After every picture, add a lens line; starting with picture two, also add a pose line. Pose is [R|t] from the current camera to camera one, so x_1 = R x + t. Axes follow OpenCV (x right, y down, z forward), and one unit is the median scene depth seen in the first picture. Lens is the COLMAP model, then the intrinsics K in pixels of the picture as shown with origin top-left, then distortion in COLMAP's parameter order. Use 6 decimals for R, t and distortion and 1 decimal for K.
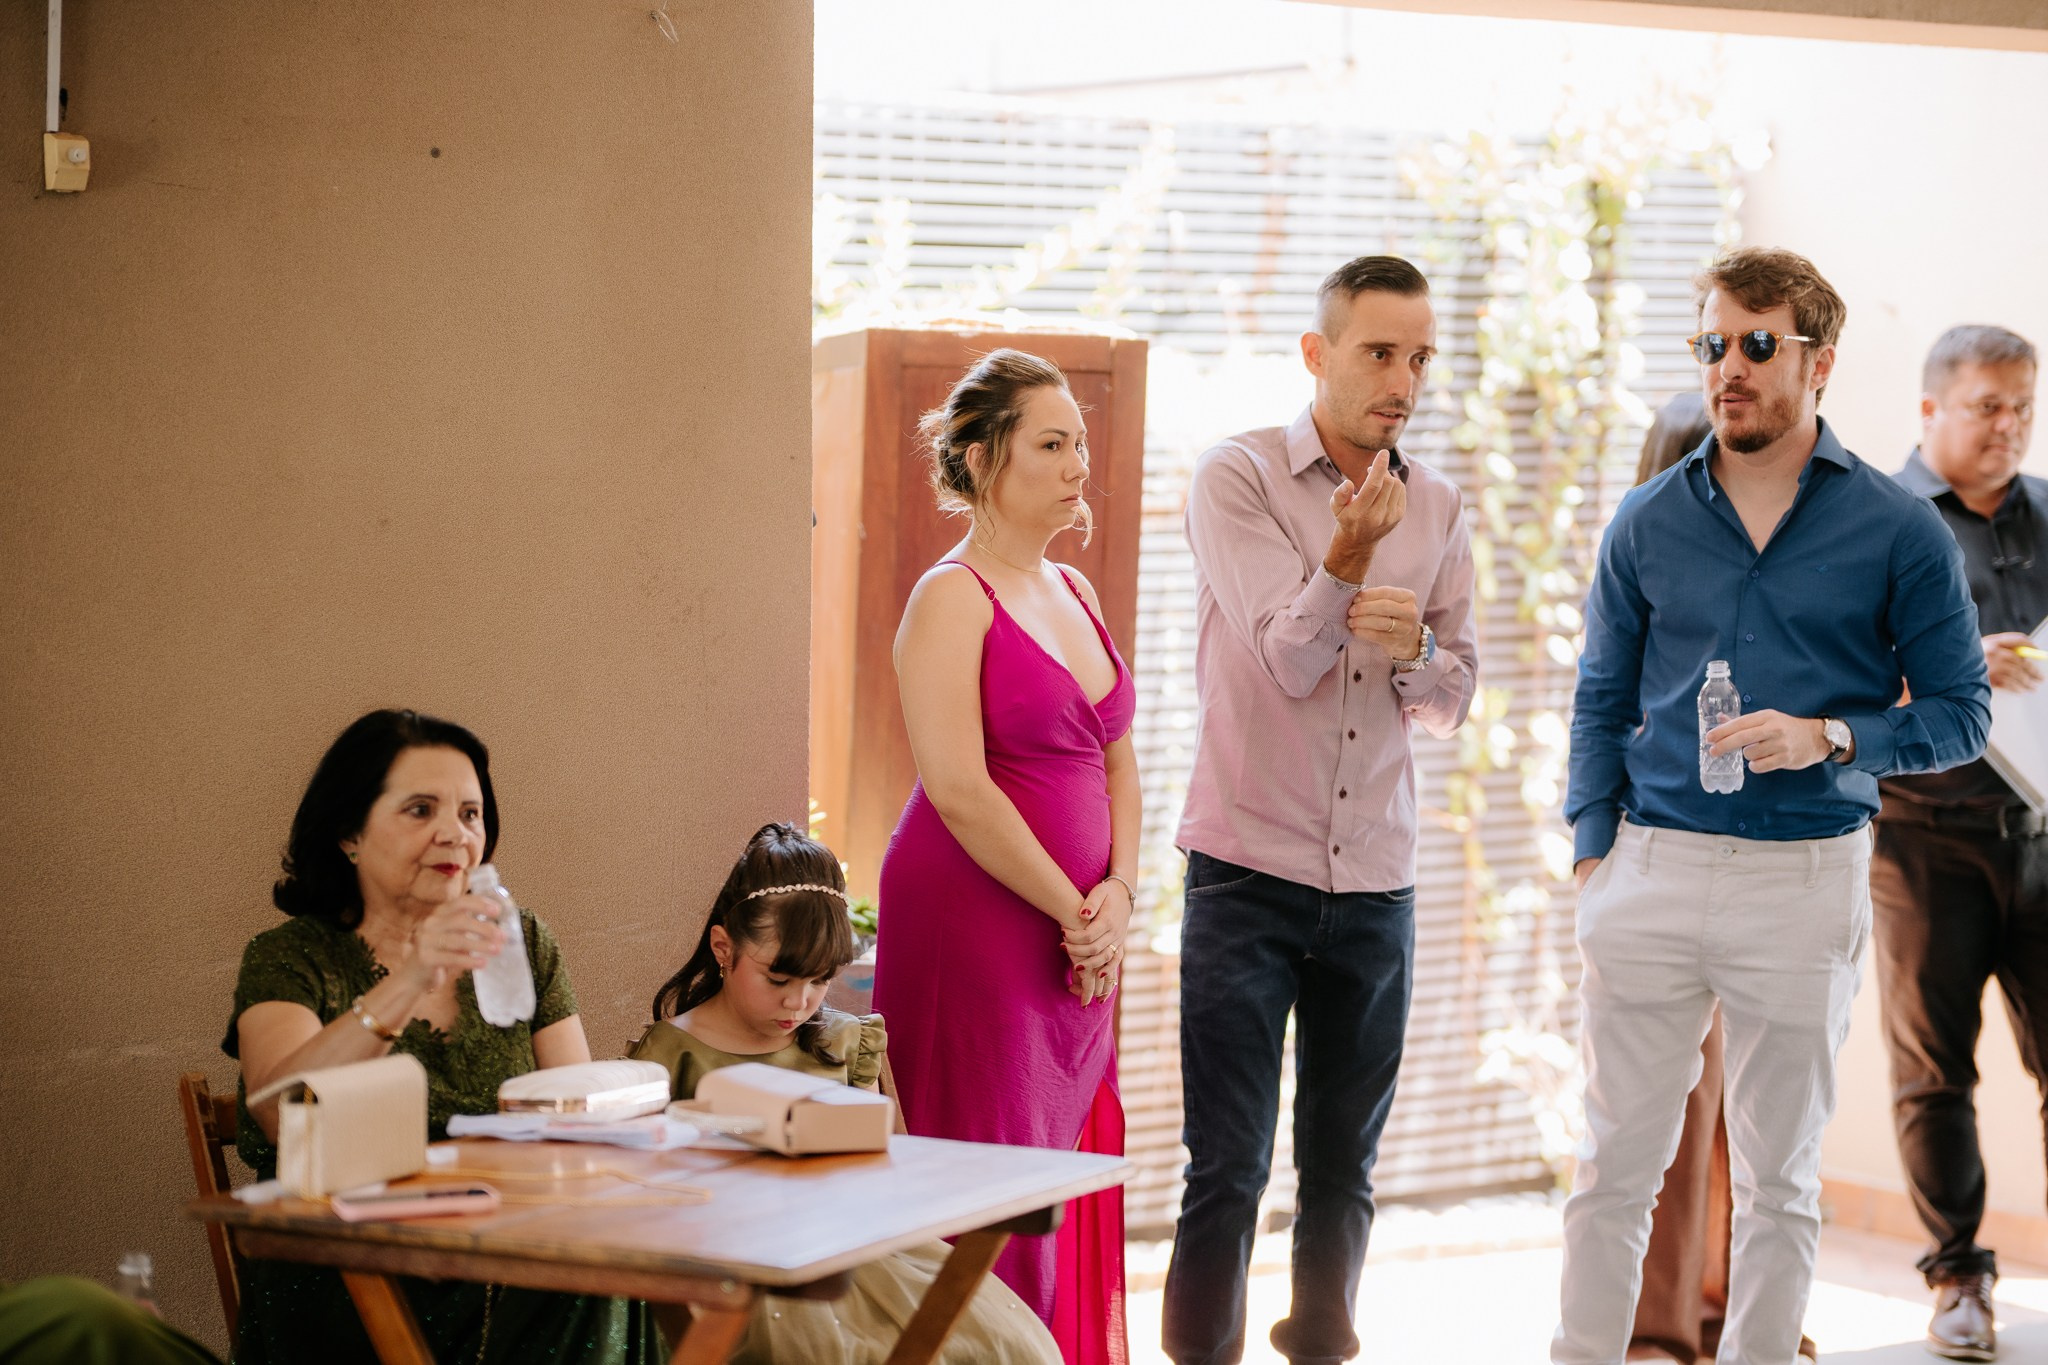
lens RADIAL K [[5210.9, 0, 916.8], [0, 5210.9, 705.5], [0, 0, 1]] dist [0.507643, 0.000000]
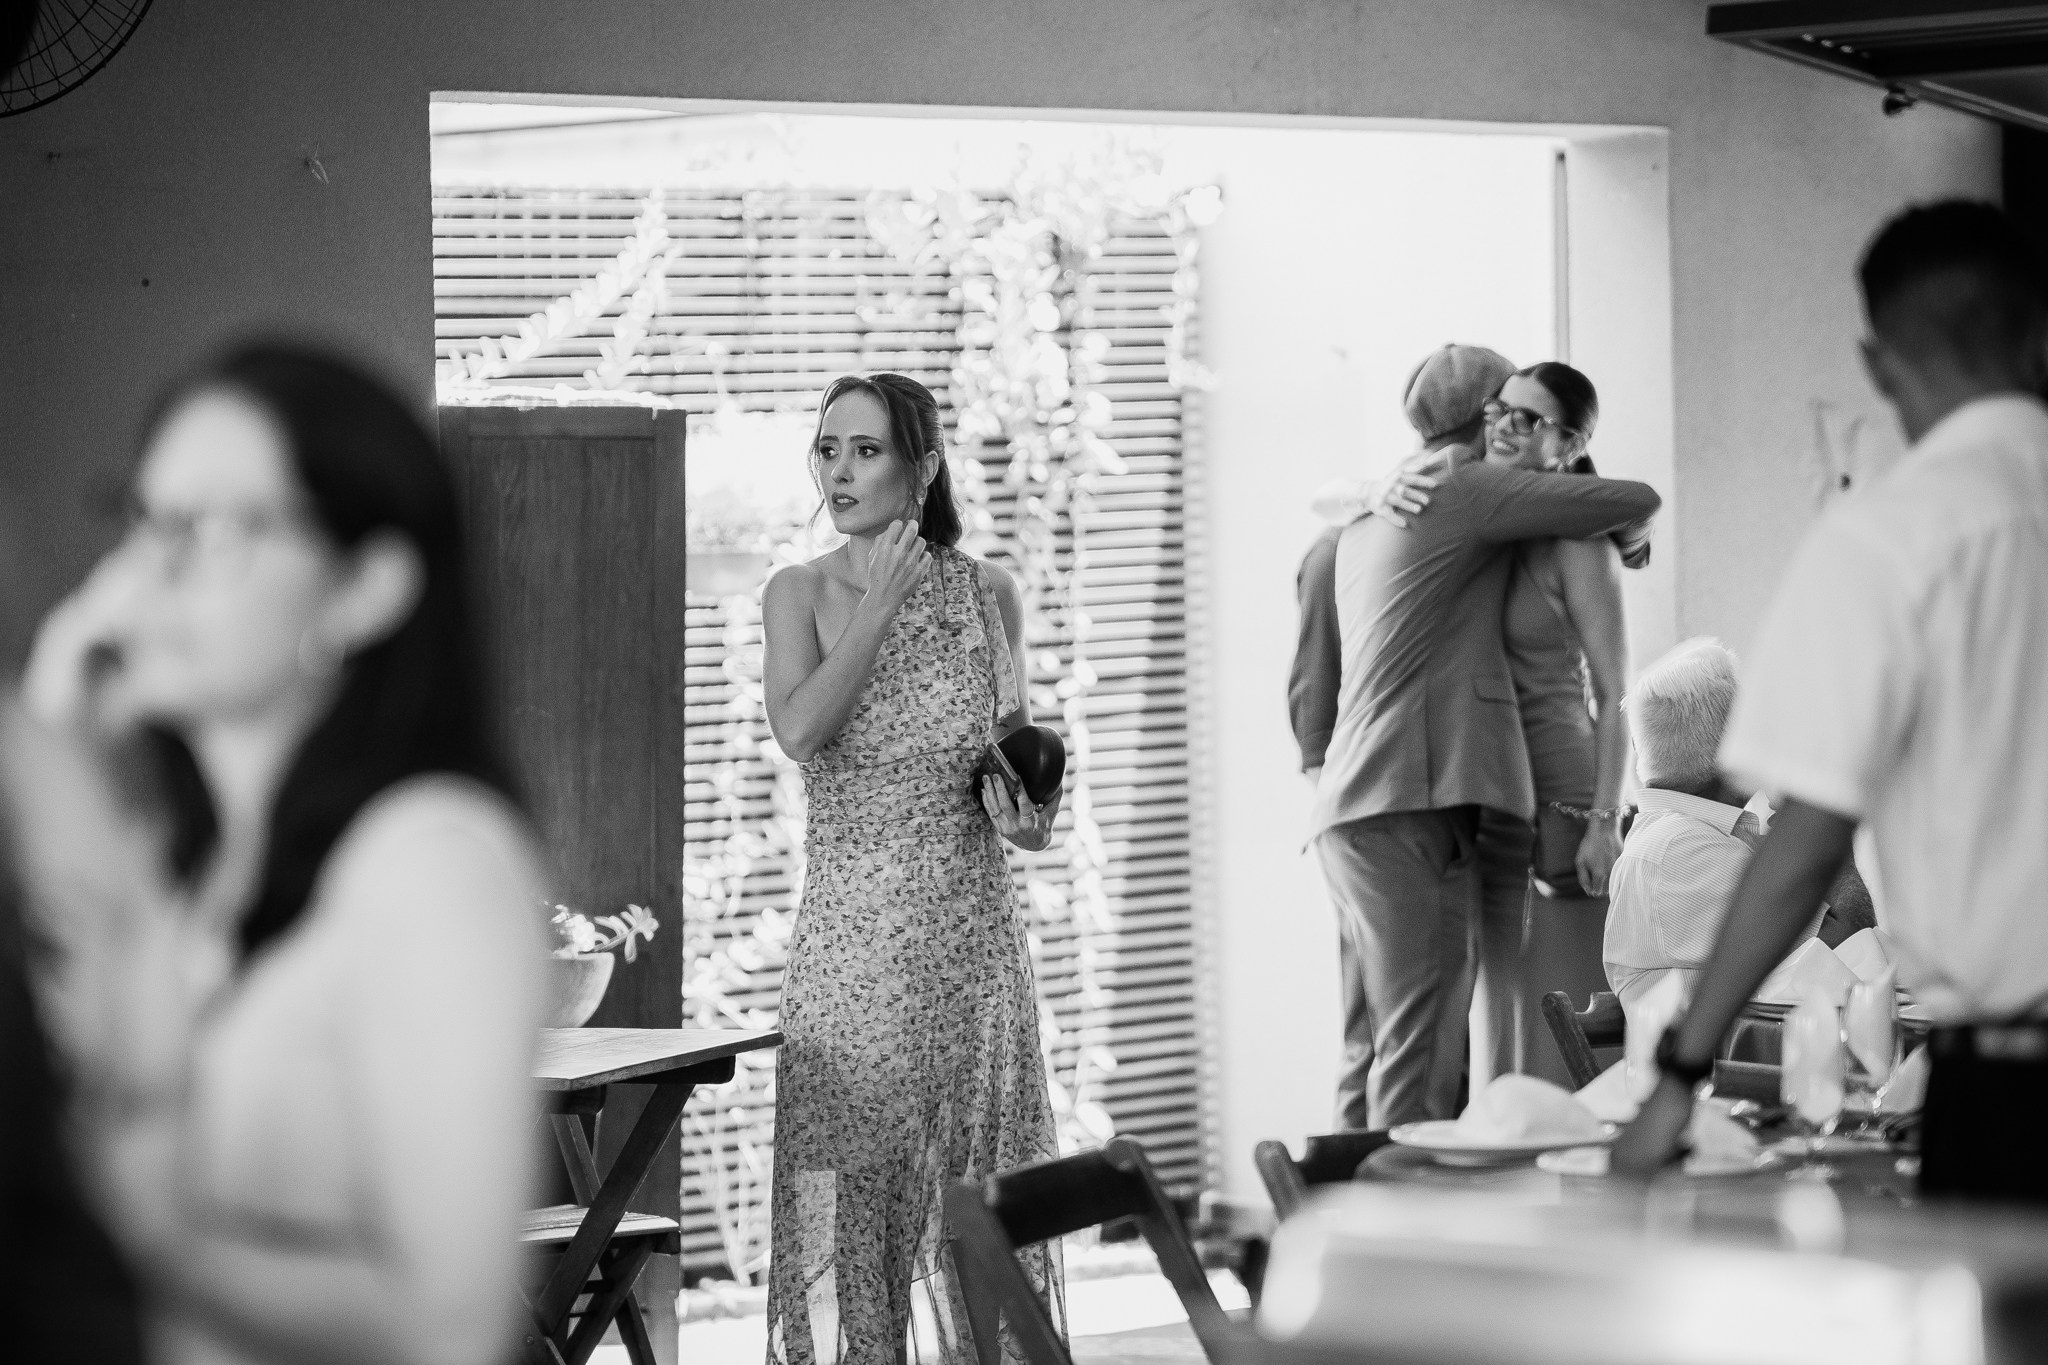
lens RADIAL K [[7776.3, 0, 1025.8], [0, 7776.3, 682.2], [0, 0, 1]] dist [-0.241196, 0.000000]
pose [[0.991145, -0.038226, 0.127162, -0.072489], [0.041956, 0.998760, -0.026784, 0.027367], [-0.125981, 0.031882, 0.991520, -0.491226]]
